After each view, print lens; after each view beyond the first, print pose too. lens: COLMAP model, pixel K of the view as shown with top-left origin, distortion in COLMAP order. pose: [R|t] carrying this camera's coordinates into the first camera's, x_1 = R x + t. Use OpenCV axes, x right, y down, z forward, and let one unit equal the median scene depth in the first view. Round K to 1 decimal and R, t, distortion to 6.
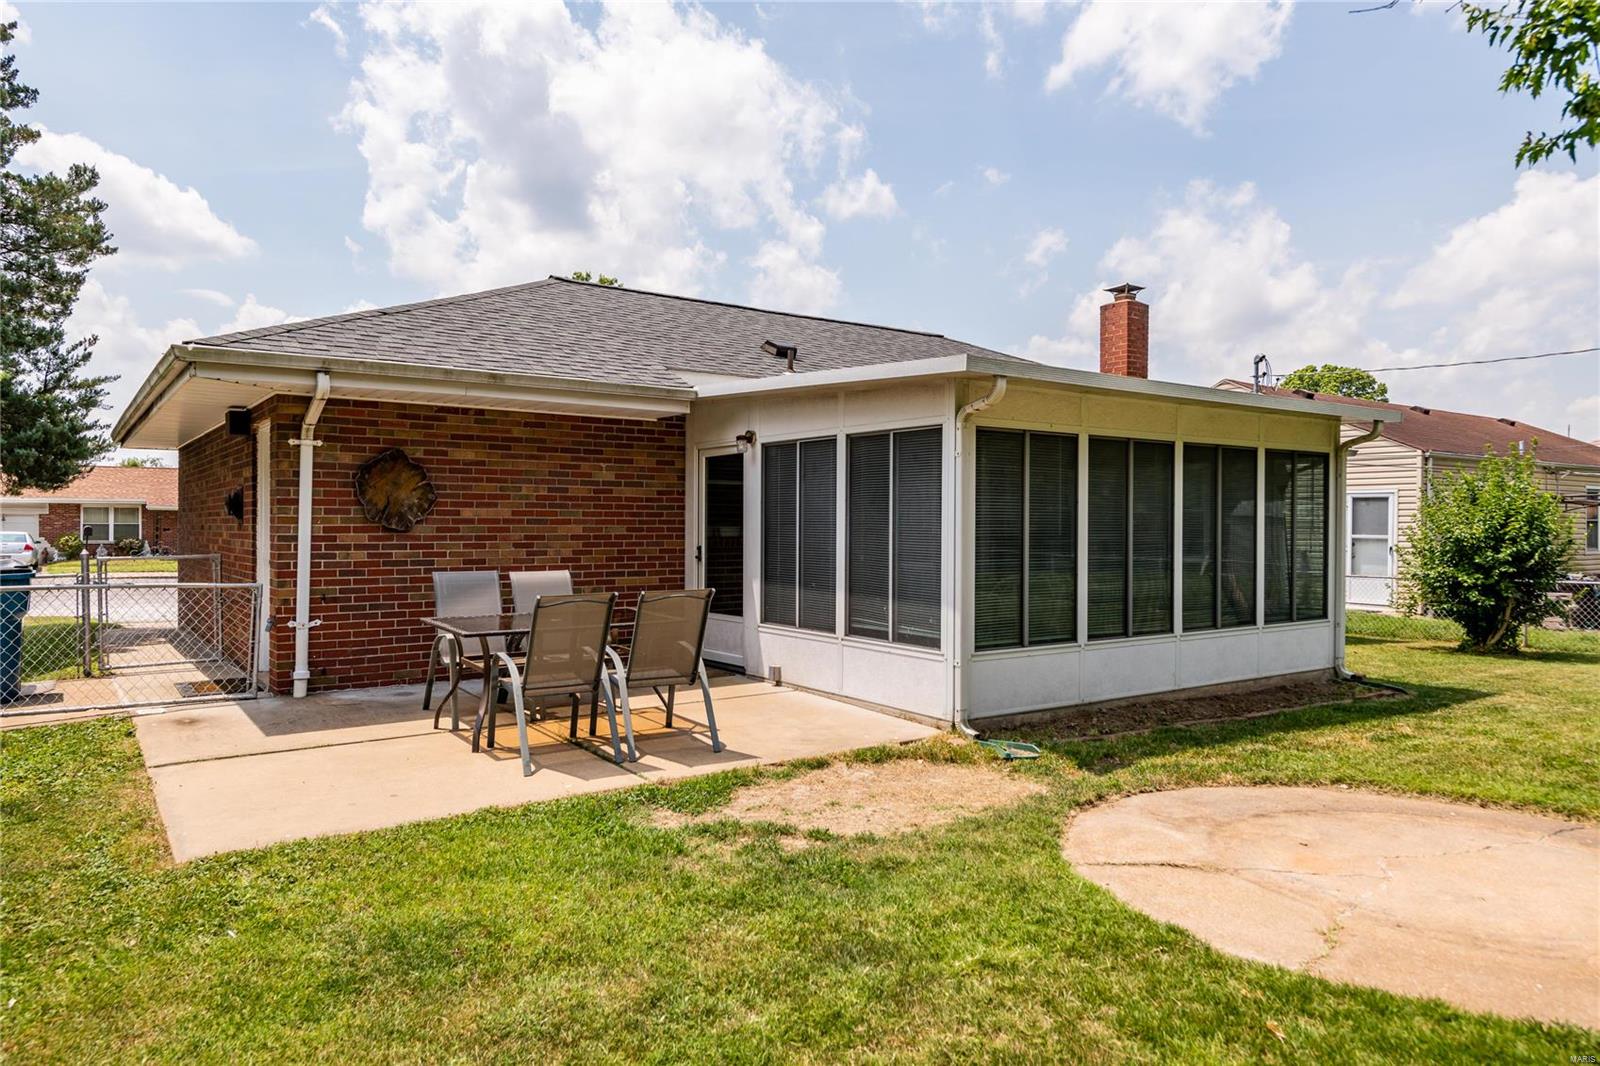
lens RADIAL K [[1067.2, 0, 805.6], [0, 1067.2, 527.2], [0, 0, 1]] dist [0.017601, -0.006276]
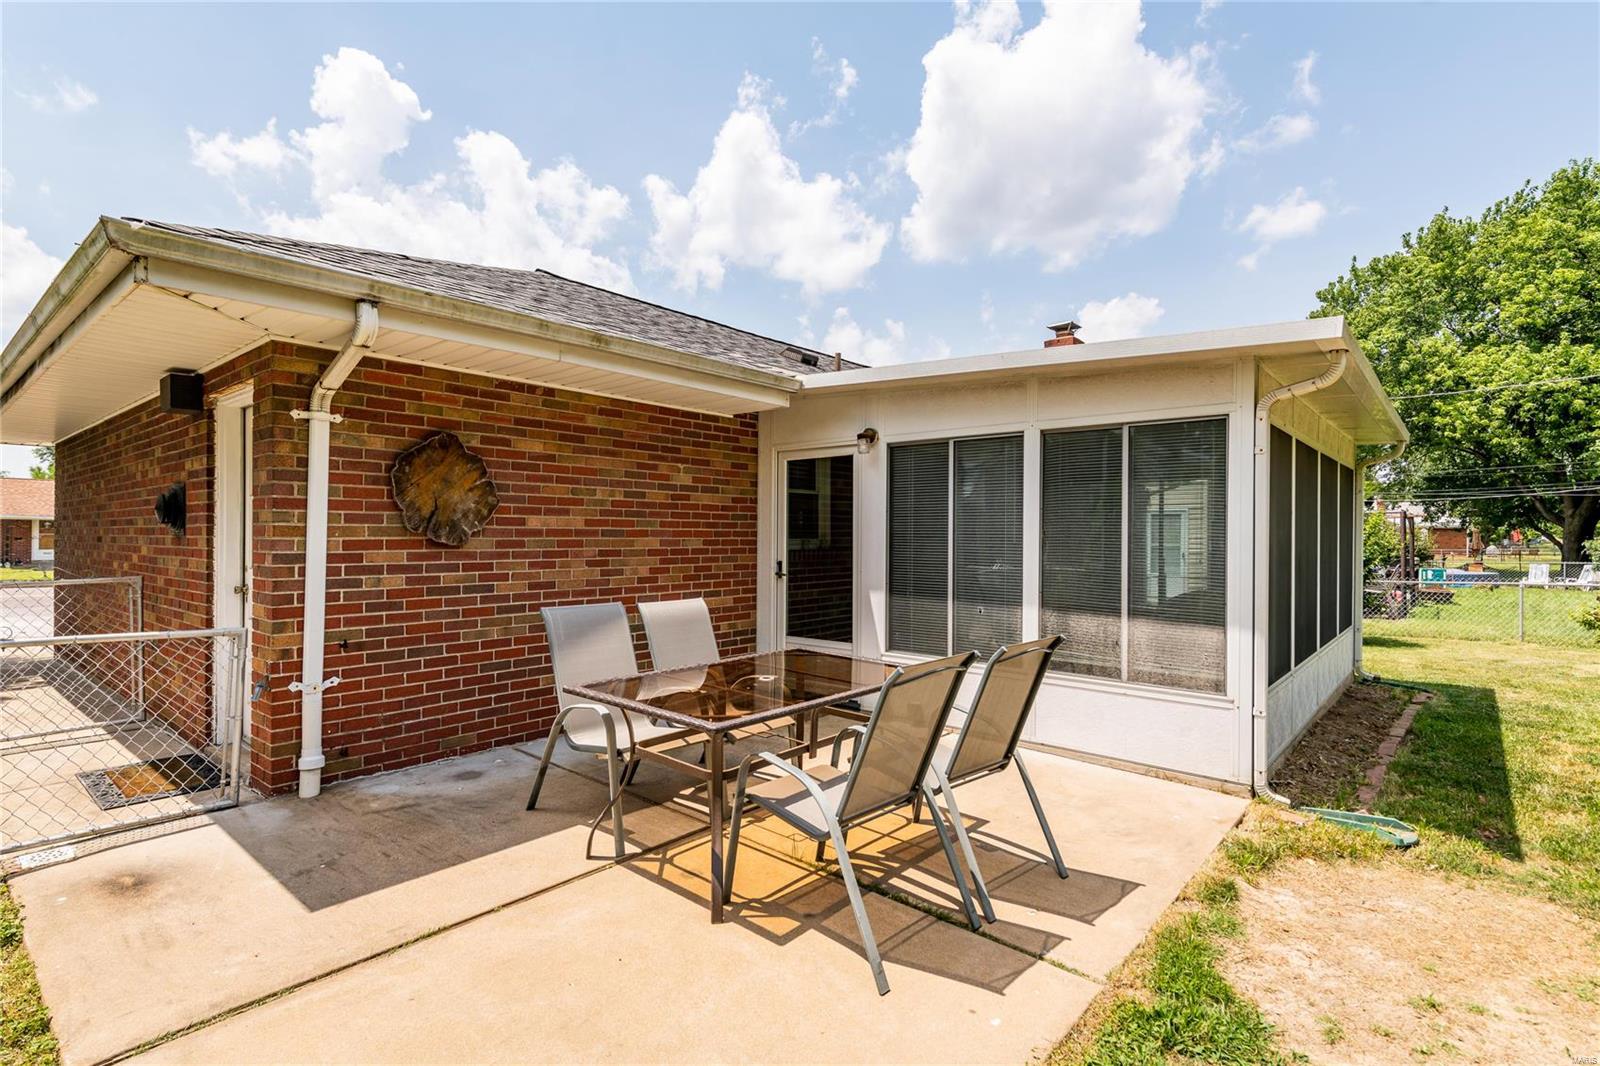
lens RADIAL K [[778.5, 0, 792.8], [0, 778.5, 533.8], [0, 0, 1]] dist [0.012250, -0.002809]
pose [[0.970045, 0.001605, 0.242919, -0.278390], [-0.001045, 0.999996, -0.002436, -0.003763], [-0.242922, 0.002109, 0.970043, 0.422207]]
